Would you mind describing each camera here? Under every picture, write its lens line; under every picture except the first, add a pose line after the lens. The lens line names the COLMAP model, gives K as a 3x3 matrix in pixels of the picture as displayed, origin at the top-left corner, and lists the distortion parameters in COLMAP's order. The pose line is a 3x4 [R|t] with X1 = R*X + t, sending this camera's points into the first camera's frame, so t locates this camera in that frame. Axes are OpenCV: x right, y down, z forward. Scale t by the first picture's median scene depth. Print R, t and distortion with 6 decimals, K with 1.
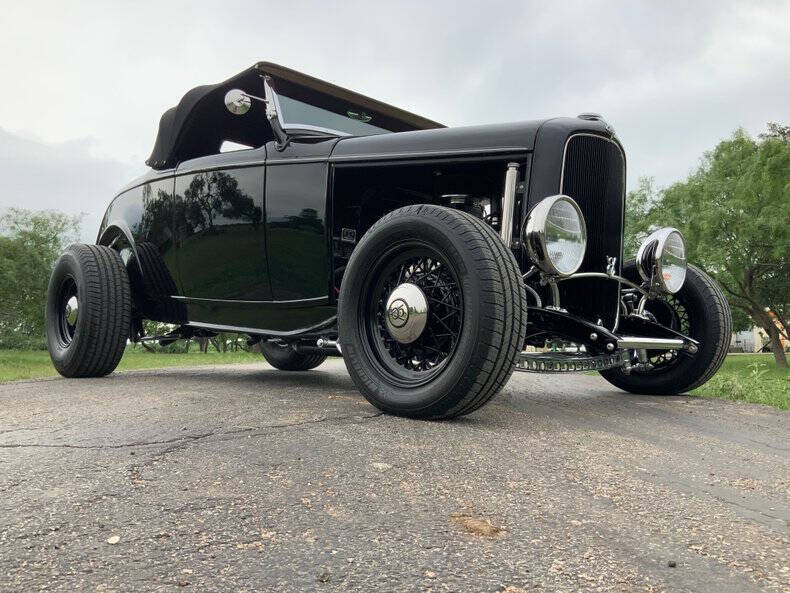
lens RADIAL K [[653.9, 0, 391.7], [0, 653.9, 297.0], [0, 0, 1]] dist [0.016291, -0.033444]
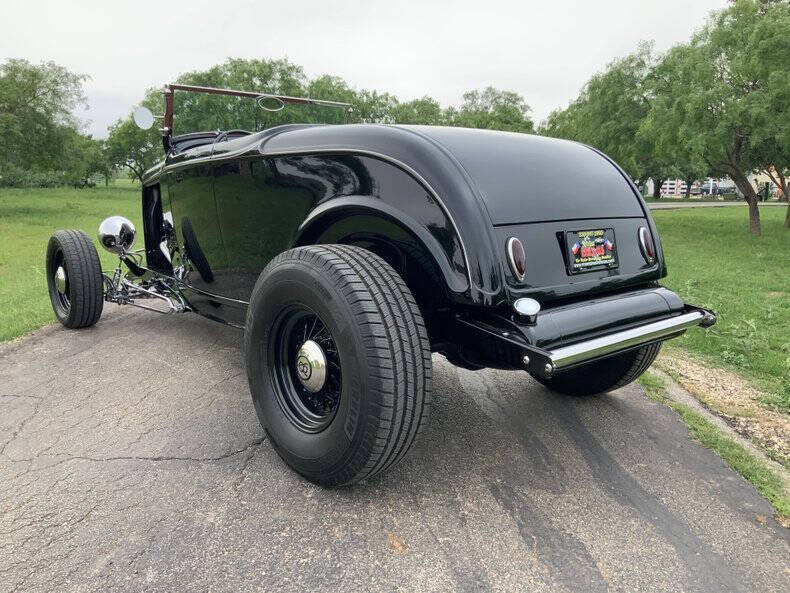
lens RADIAL K [[653.9, 0, 389.5], [0, 653.9, 291.1], [0, 0, 1]] dist [0.016291, -0.033444]
pose [[0.999847, 0.017320, 0.002615, 0.021337], [-0.017430, 0.969040, 0.246290, -0.309032], [0.001732, -0.246298, 0.969193, -0.299756]]
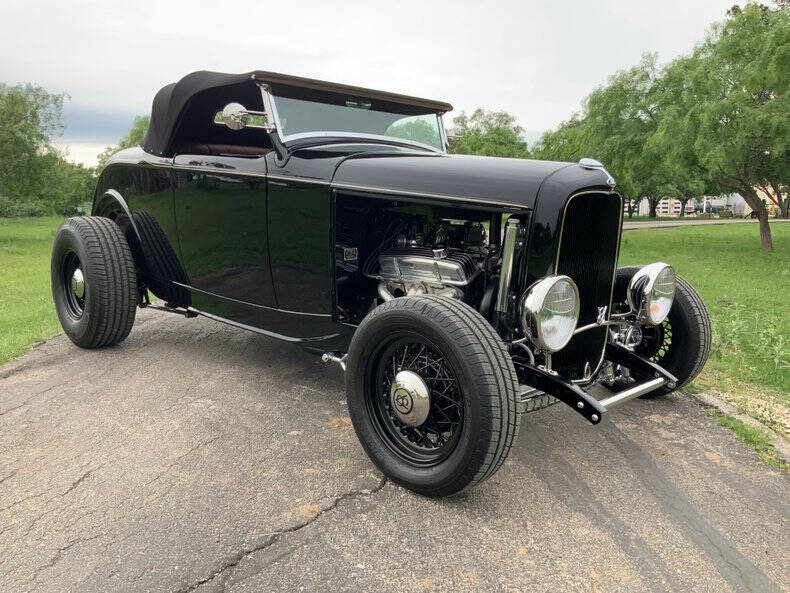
lens RADIAL K [[653.9, 0, 390.1], [0, 653.9, 294.0], [0, 0, 1]] dist [0.016291, -0.033444]
pose [[0.999920, -0.000072, 0.012637, -0.016624], [-0.002646, 0.976623, 0.214941, -0.251548], [-0.012357, -0.214957, 0.976545, -0.017726]]
